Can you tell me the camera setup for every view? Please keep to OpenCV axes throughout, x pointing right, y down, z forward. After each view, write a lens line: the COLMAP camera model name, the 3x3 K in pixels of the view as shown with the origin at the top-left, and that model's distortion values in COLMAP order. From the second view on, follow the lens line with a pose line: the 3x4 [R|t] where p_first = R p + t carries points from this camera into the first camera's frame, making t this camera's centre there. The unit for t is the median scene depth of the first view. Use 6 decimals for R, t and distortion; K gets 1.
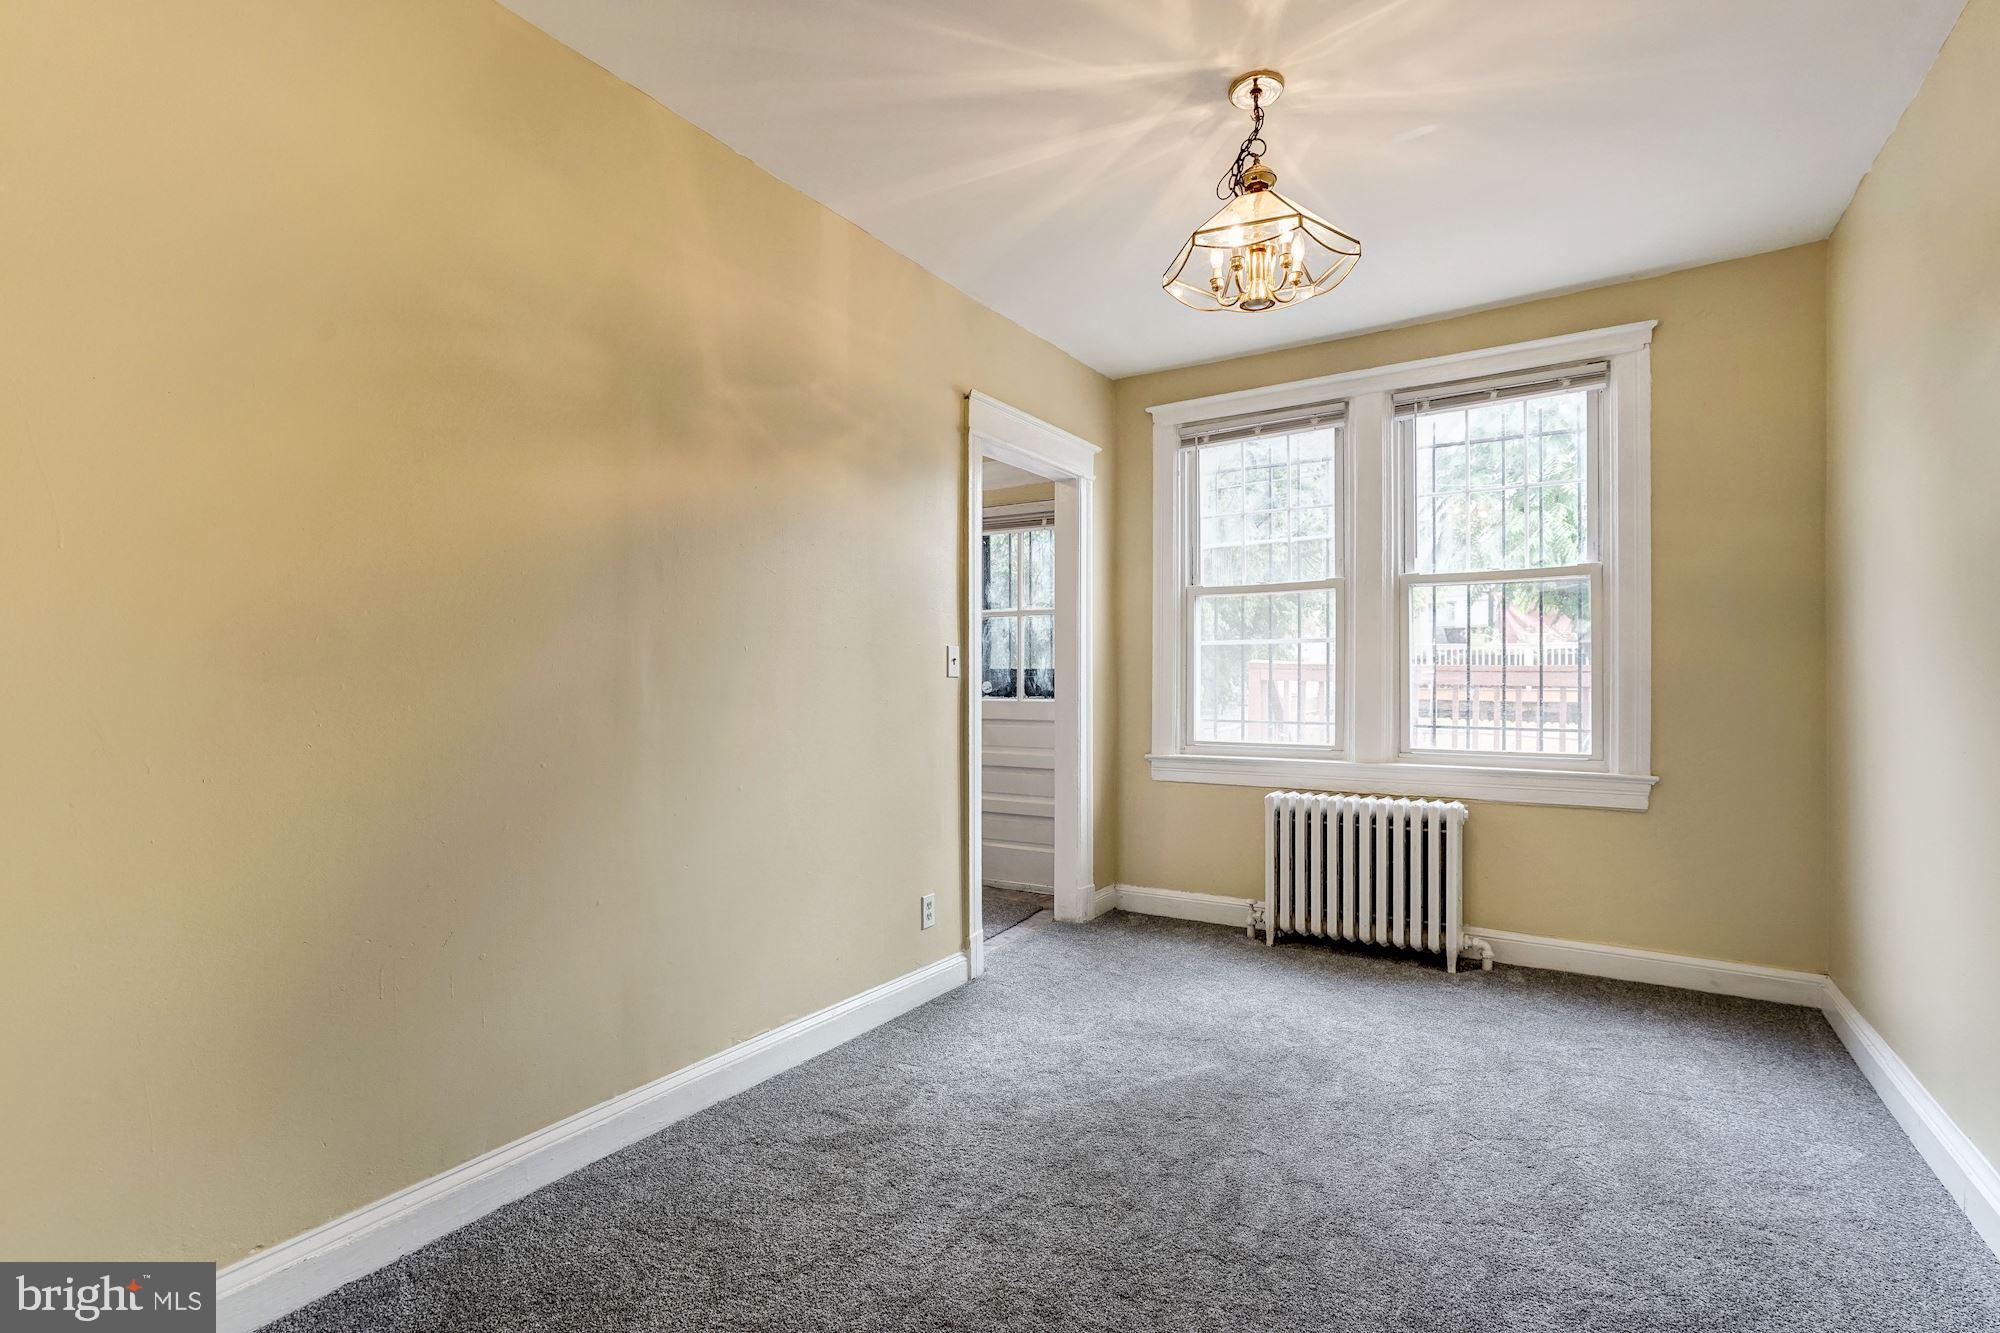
lens RADIAL K [[912.5, 0, 995.9], [0, 912.5, 672.7], [0, 0, 1]] dist [-0.043714, 0.021764]
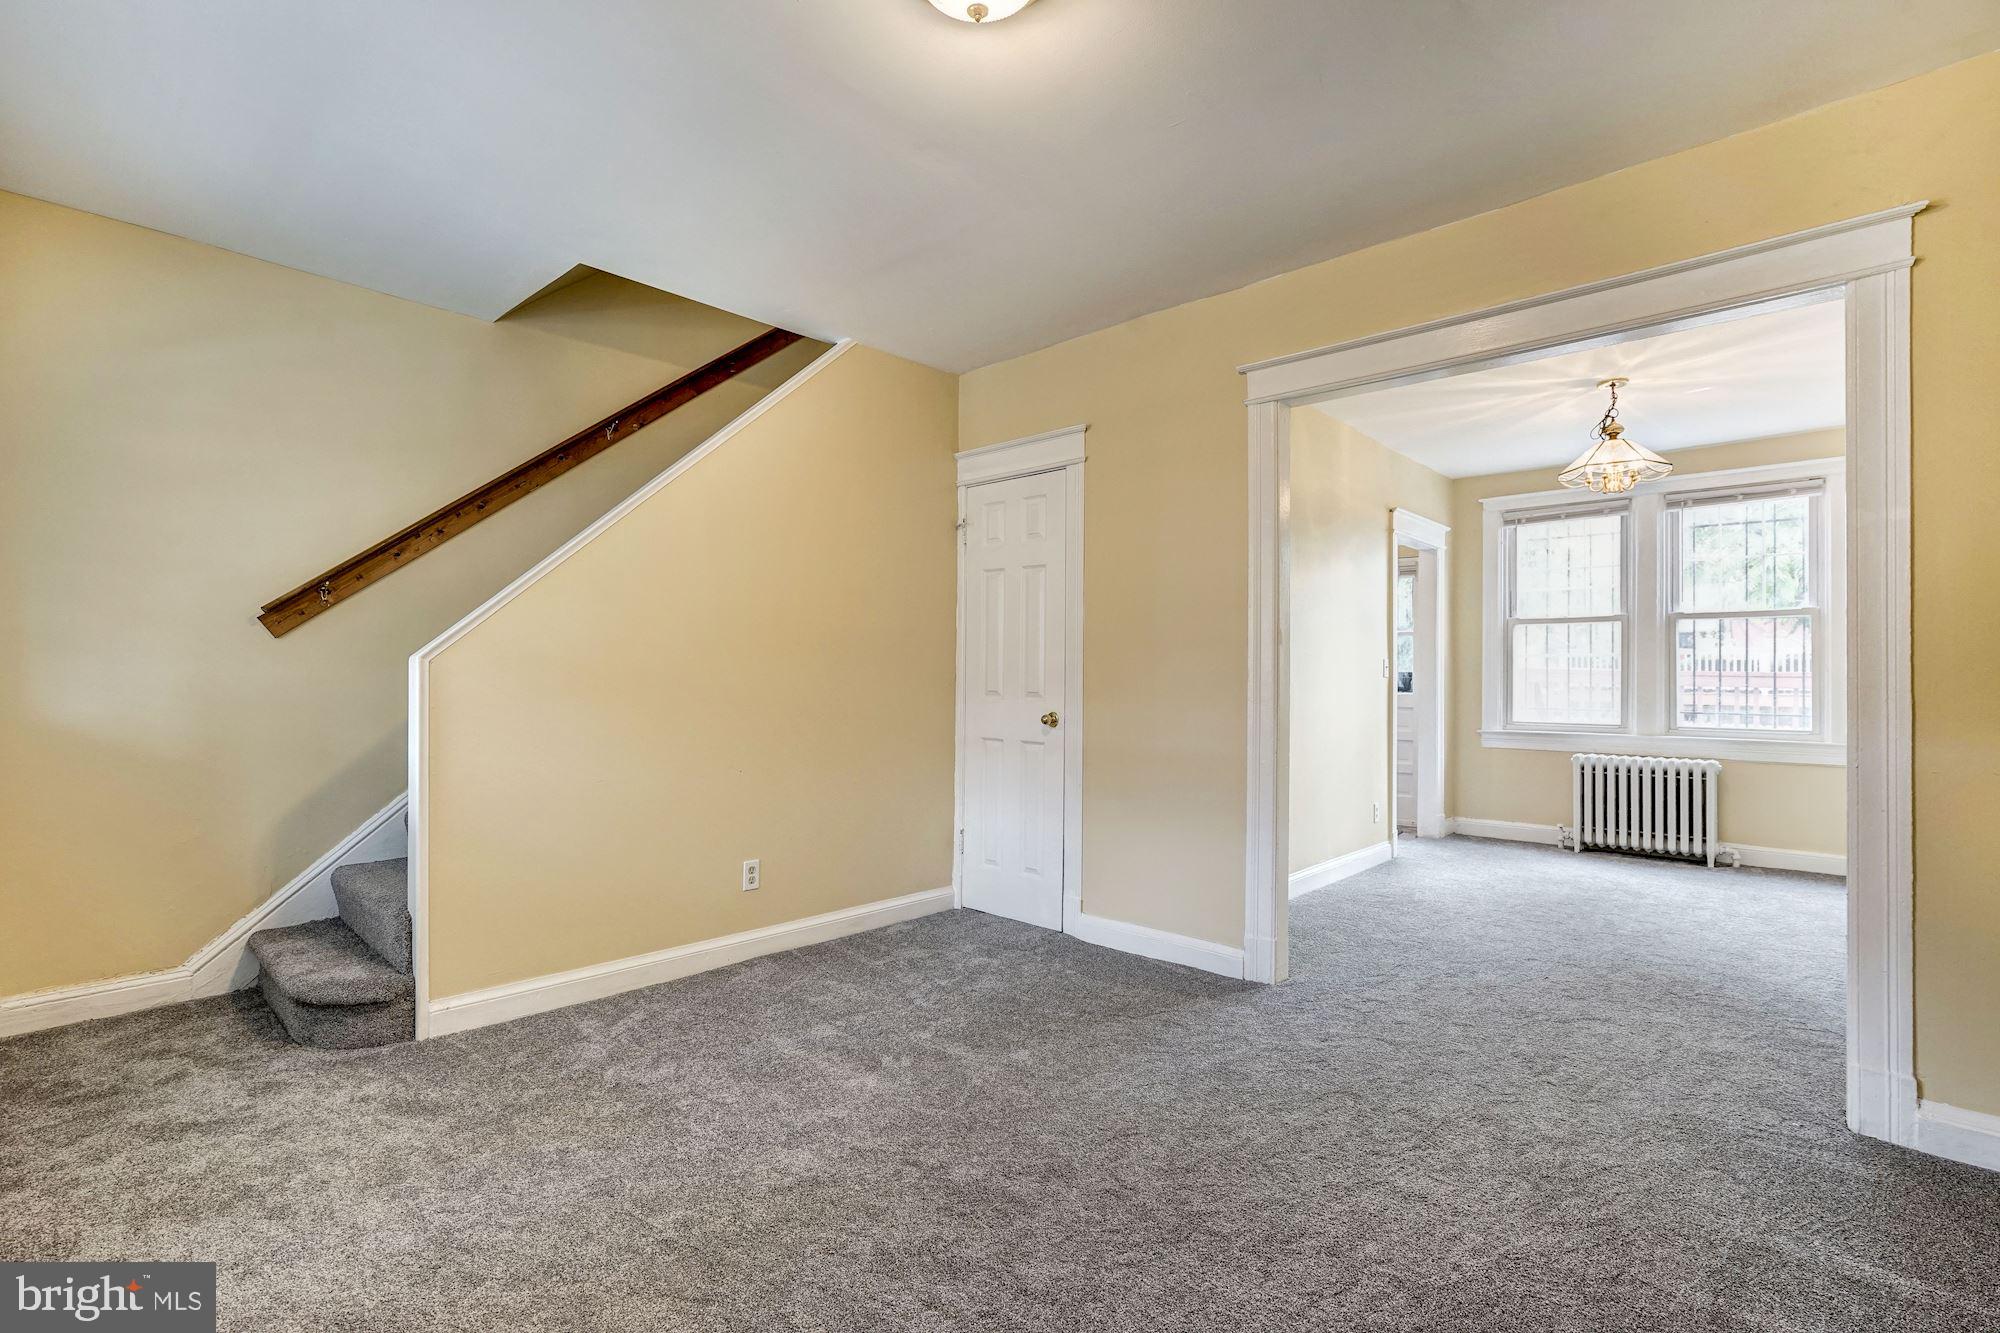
lens RADIAL K [[910.3, 0, 994.1], [0, 910.3, 661.2], [0, 0, 1]] dist [-0.039408, 0.018113]
pose [[0.984335, 0.005617, -0.176218, -0.412735], [-0.007877, 0.999895, -0.012127, 0.000464], [0.176131, 0.013325, 0.984276, -0.692311]]
